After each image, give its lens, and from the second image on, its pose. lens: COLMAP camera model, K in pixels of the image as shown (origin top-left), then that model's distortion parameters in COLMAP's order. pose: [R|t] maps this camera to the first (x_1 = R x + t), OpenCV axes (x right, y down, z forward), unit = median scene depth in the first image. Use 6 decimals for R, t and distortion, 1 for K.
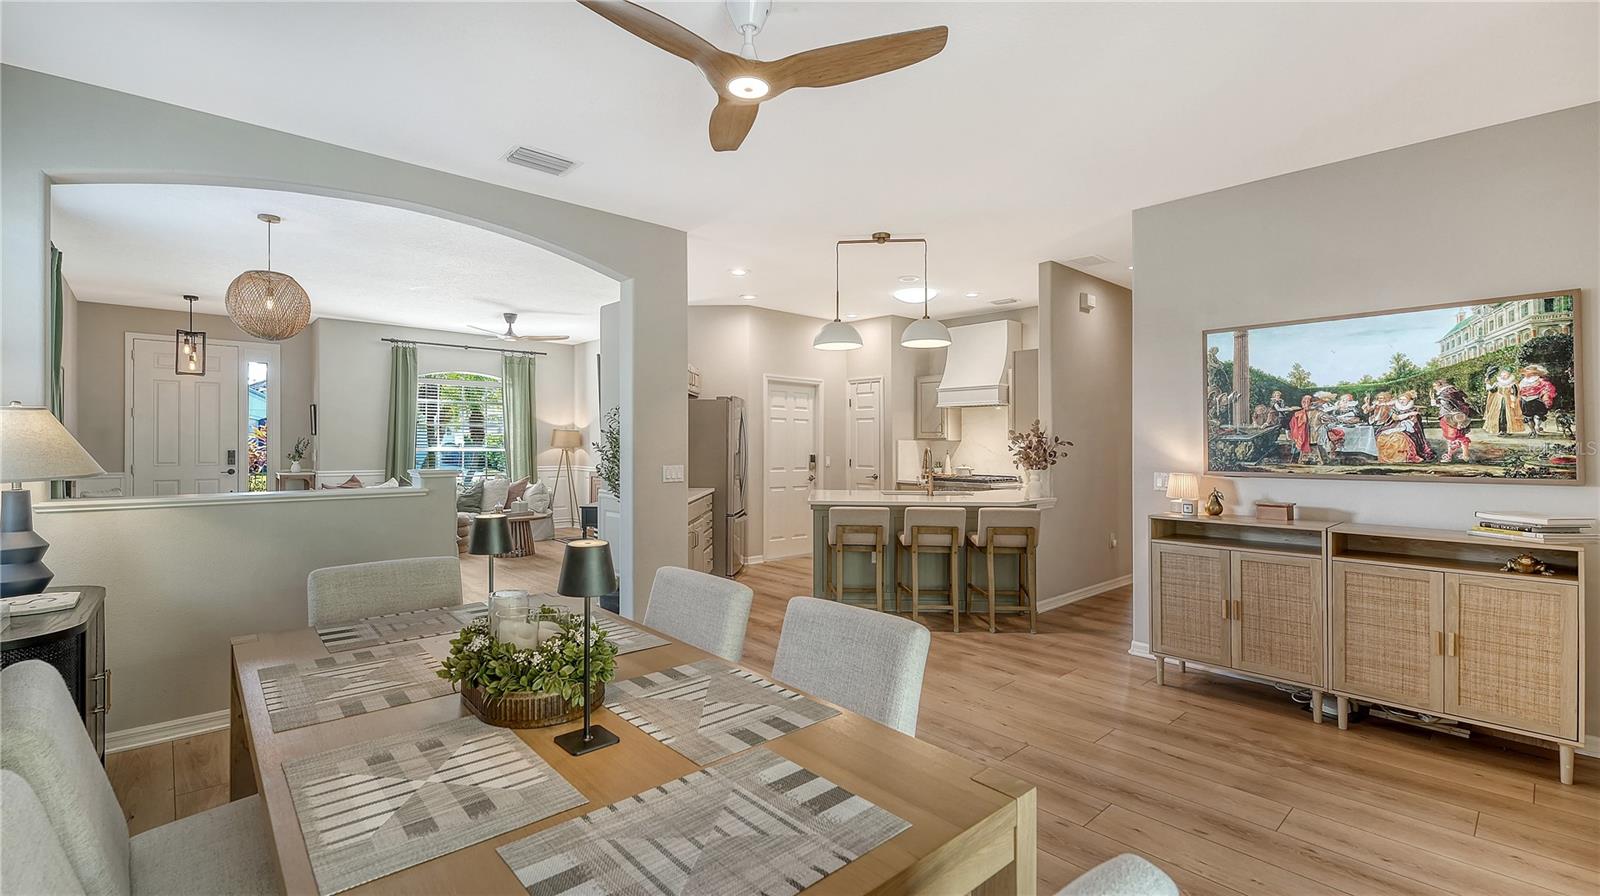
lens RADIAL K [[682.7, 0, 800.7], [0, 682.7, 439.0], [0, 0, 1]] dist [0.001886, 0.000055]
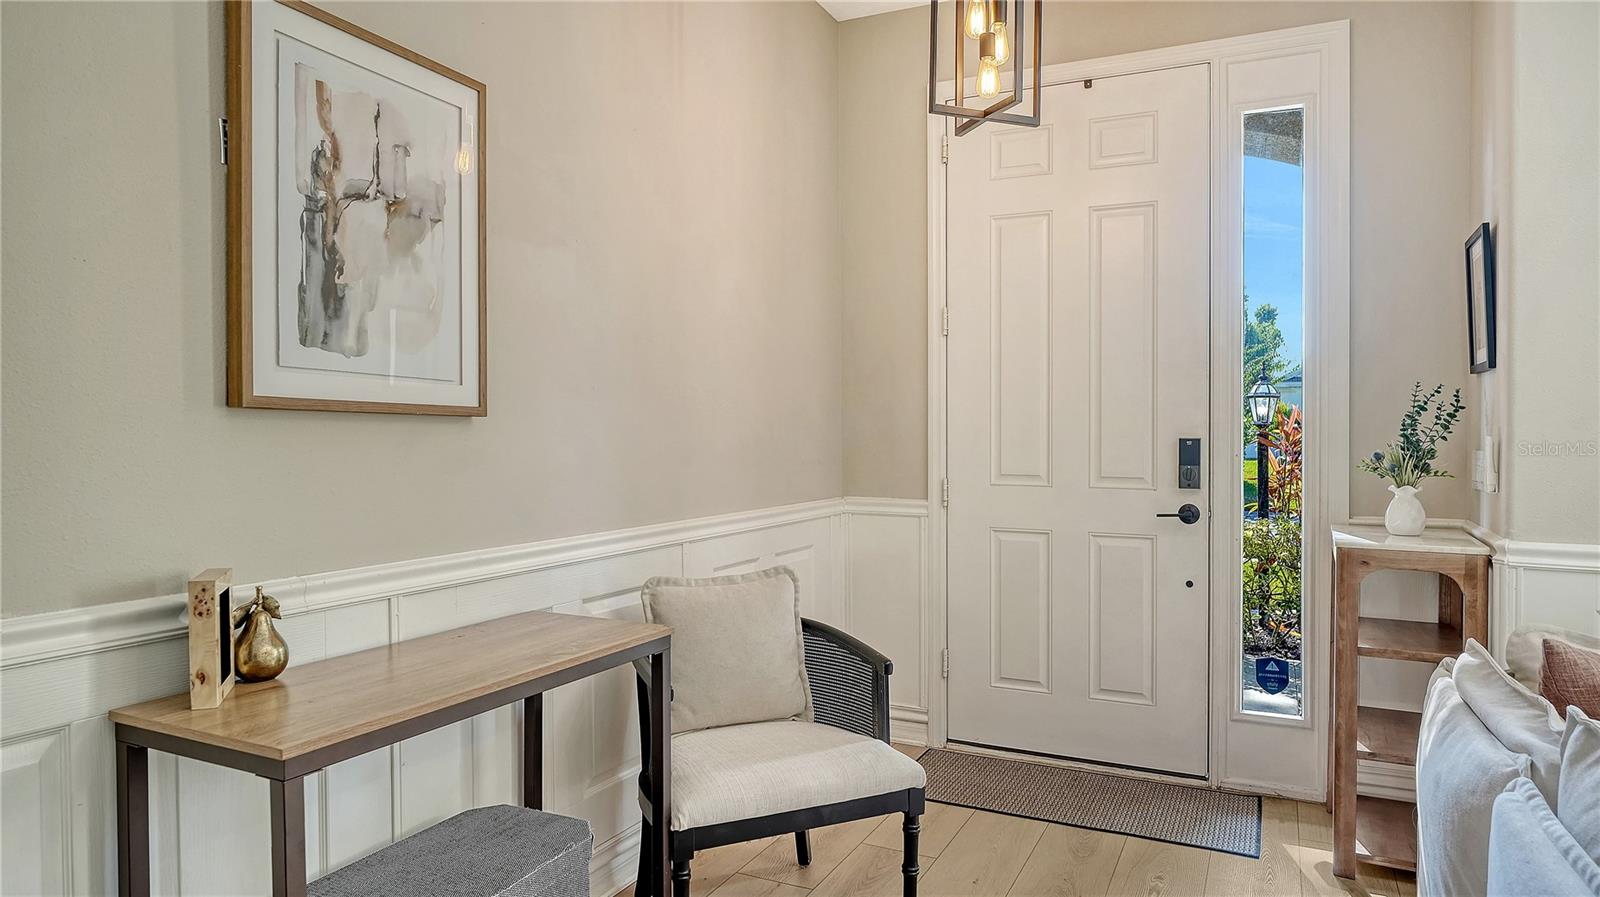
lens RADIAL K [[995.9, 0, 796.2], [0, 995.9, 439.9], [0, 0, 1]] dist [0.002002, 0.000661]
pose [[0.359869, 0.002465, -0.933000, -0.587223], [0.002588, 0.999990, 0.003640, 0.017827], [0.932999, -0.003725, 0.359859, 0.809113]]
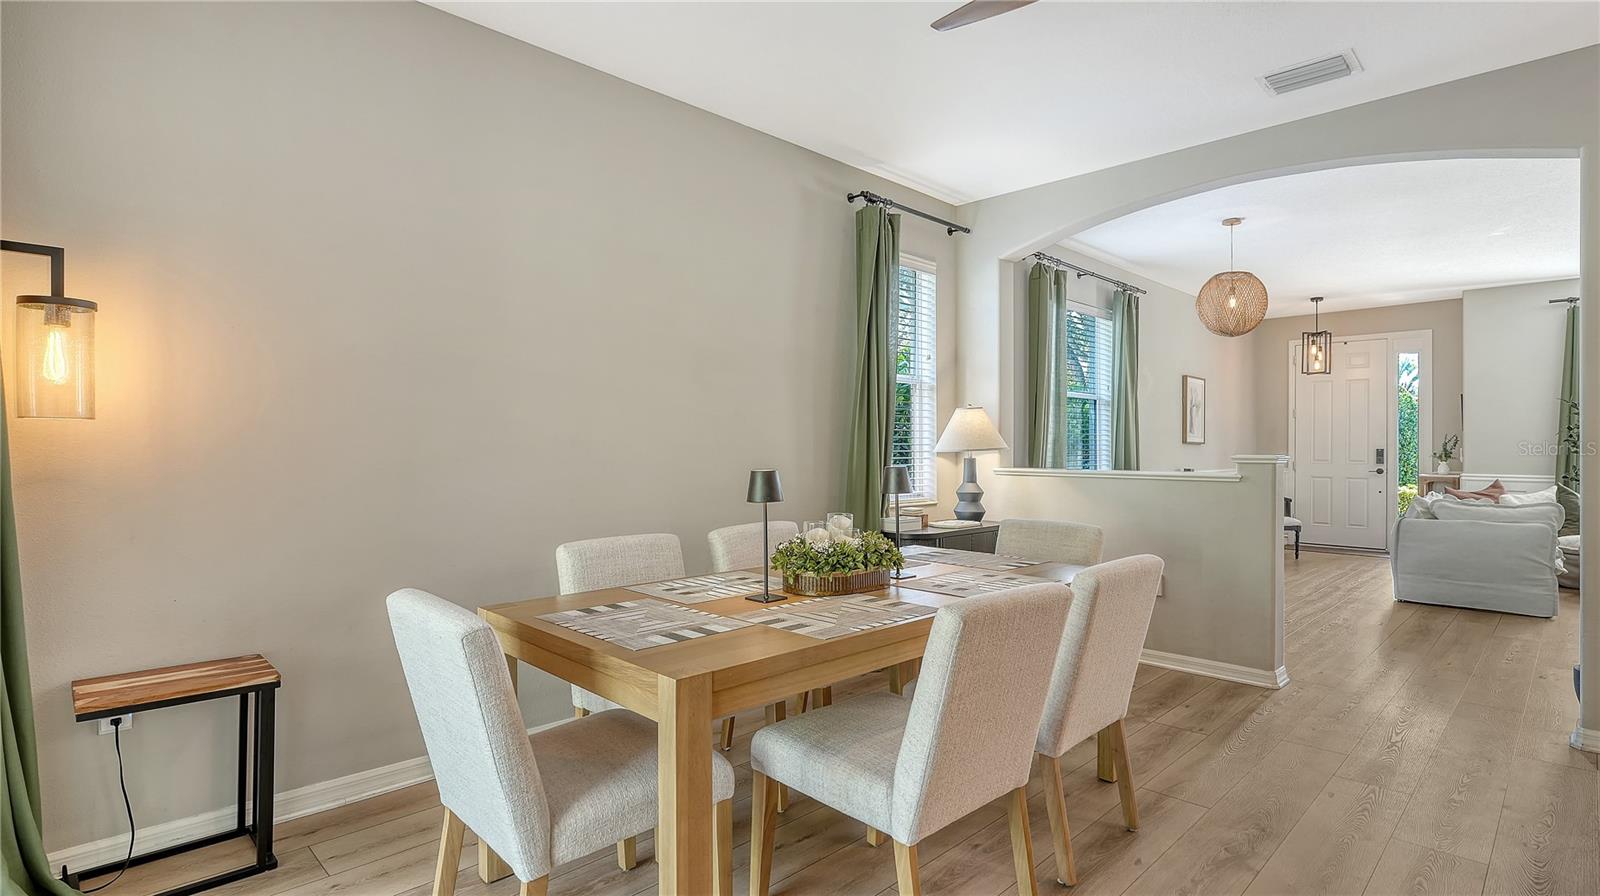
lens RADIAL K [[786.3, 0, 800.0], [0, 786.3, 448.0], [0, 0, 1]] dist [-0.005702, -0.000741]
pose [[0.034272, -0.002135, -0.999410, 0.262256], [0.001108, 0.999997, -0.002099, 0.019245], [0.999412, -0.001035, 0.034274, 0.180573]]
